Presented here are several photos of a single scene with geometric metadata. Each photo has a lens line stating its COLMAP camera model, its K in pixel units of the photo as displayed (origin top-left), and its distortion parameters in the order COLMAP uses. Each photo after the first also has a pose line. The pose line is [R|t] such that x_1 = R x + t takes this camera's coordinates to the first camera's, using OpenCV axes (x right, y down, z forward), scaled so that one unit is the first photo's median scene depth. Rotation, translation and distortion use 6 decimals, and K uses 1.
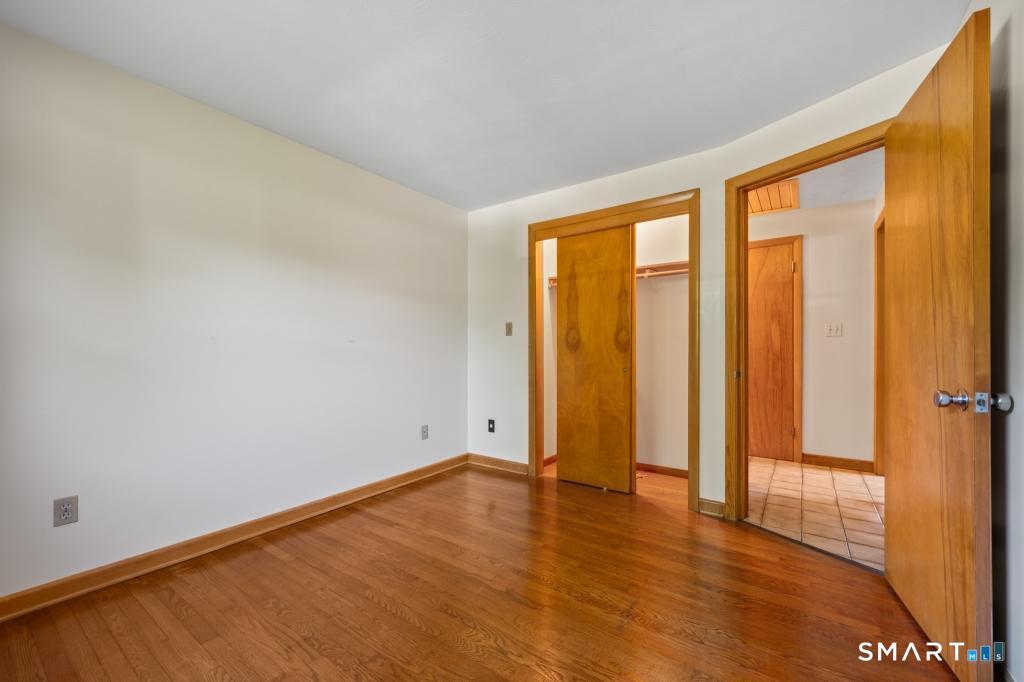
lens RADIAL K [[407.6, 0, 515.3], [0, 407.6, 347.0], [0, 0, 1]] dist [0.002335, 0.000082]
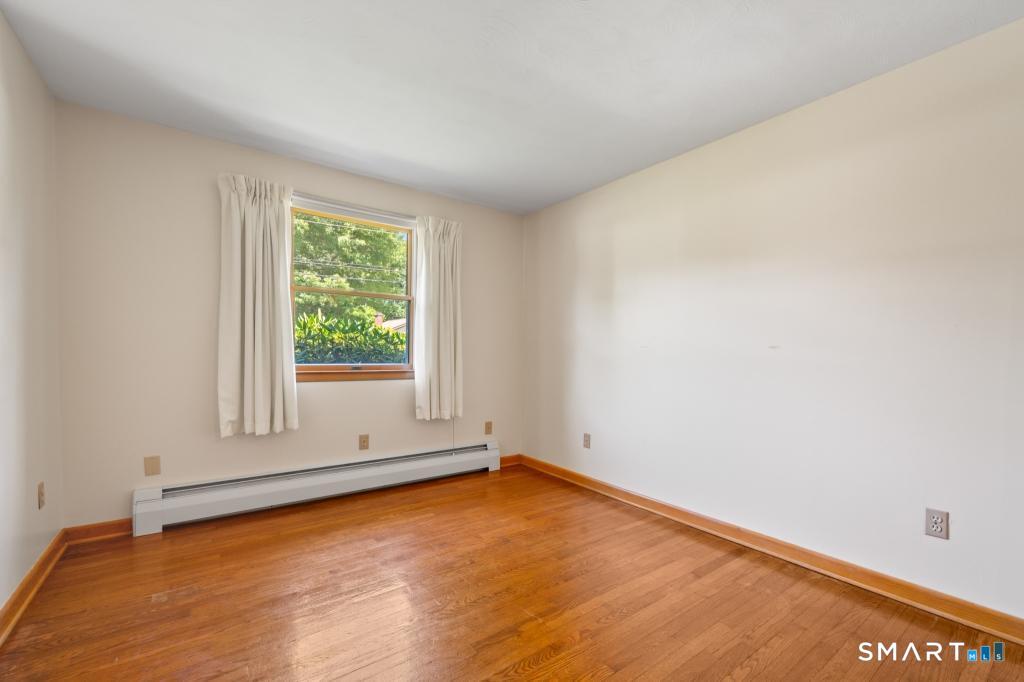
lens RADIAL K [[416.0, 0, 515.6], [0, 416.0, 342.4], [0, 0, 1]] dist [0.011655, 0.000069]
pose [[-0.311369, -0.039005, -0.949488, 0.656068], [-0.009283, 0.999234, -0.038005, 0.016434], [0.950244, -0.003019, -0.311493, 0.987214]]
